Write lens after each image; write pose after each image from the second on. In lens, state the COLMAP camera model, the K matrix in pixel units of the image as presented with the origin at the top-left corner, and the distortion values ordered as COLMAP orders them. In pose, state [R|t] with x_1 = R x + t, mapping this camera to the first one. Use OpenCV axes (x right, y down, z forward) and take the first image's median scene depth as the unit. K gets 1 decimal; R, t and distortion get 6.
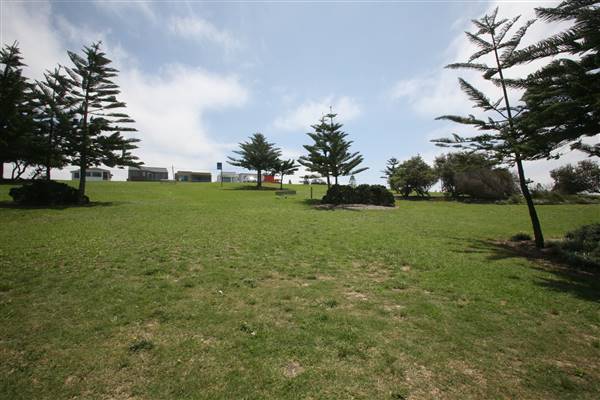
lens RADIAL K [[298.1, 0, 299.3], [0, 298.1, 183.3], [0, 0, 1]] dist [-0.057290, 0.030423]
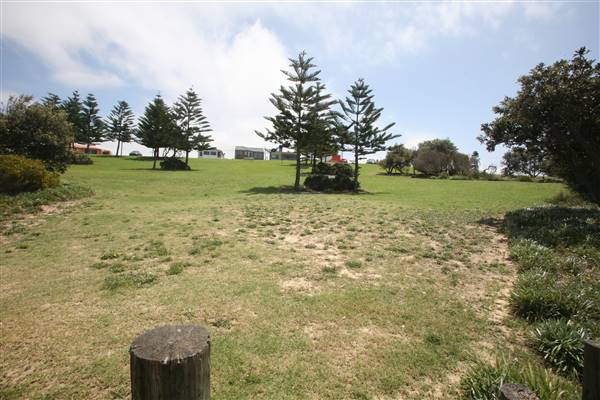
lens RADIAL K [[298.1, 0, 299.6], [0, 298.1, 191.1], [0, 0, 1]] dist [-0.057290, 0.030423]
pose [[0.934371, 0.046959, -0.353194, 0.621019], [-0.012613, 0.995015, 0.098925, 0.006128], [0.356078, -0.087978, 0.930305, -0.560588]]
